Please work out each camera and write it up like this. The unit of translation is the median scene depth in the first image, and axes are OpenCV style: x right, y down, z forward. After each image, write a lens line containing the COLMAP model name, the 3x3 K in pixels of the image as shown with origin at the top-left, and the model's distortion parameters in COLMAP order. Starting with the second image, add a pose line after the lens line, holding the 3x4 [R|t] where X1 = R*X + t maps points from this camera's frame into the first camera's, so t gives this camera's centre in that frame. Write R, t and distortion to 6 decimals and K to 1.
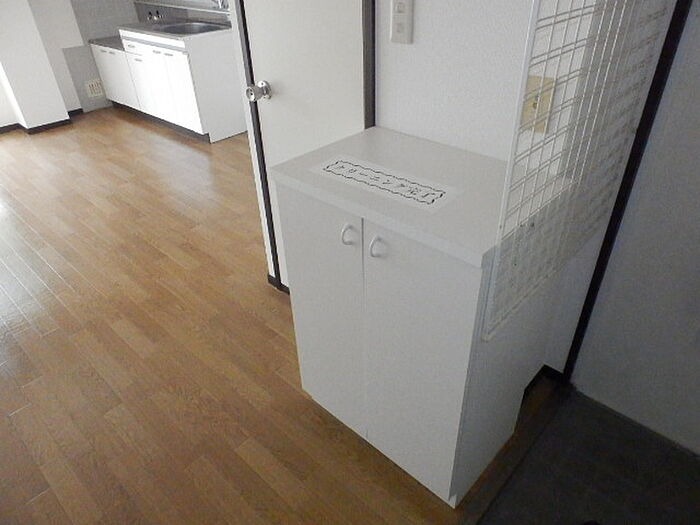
lens RADIAL K [[484.0, 0, 353.0], [0, 484.0, 264.1], [0, 0, 1]] dist [-0.017294, 0.002865]
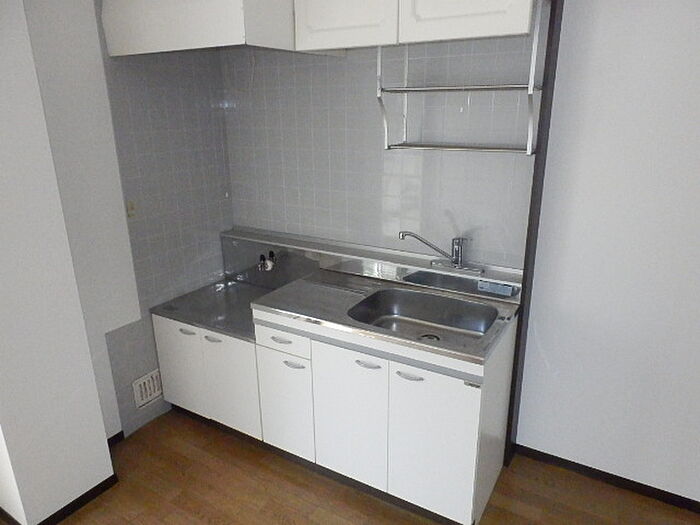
lens RADIAL K [[484.0, 0, 353.0], [0, 484.0, 264.1], [0, 0, 1]] dist [-0.017294, 0.002865]
pose [[0.981765, -0.045228, 0.184640, -0.452853], [0.098602, 0.951568, -0.291196, -0.354937], [-0.162528, 0.304092, 0.938676, 0.461258]]
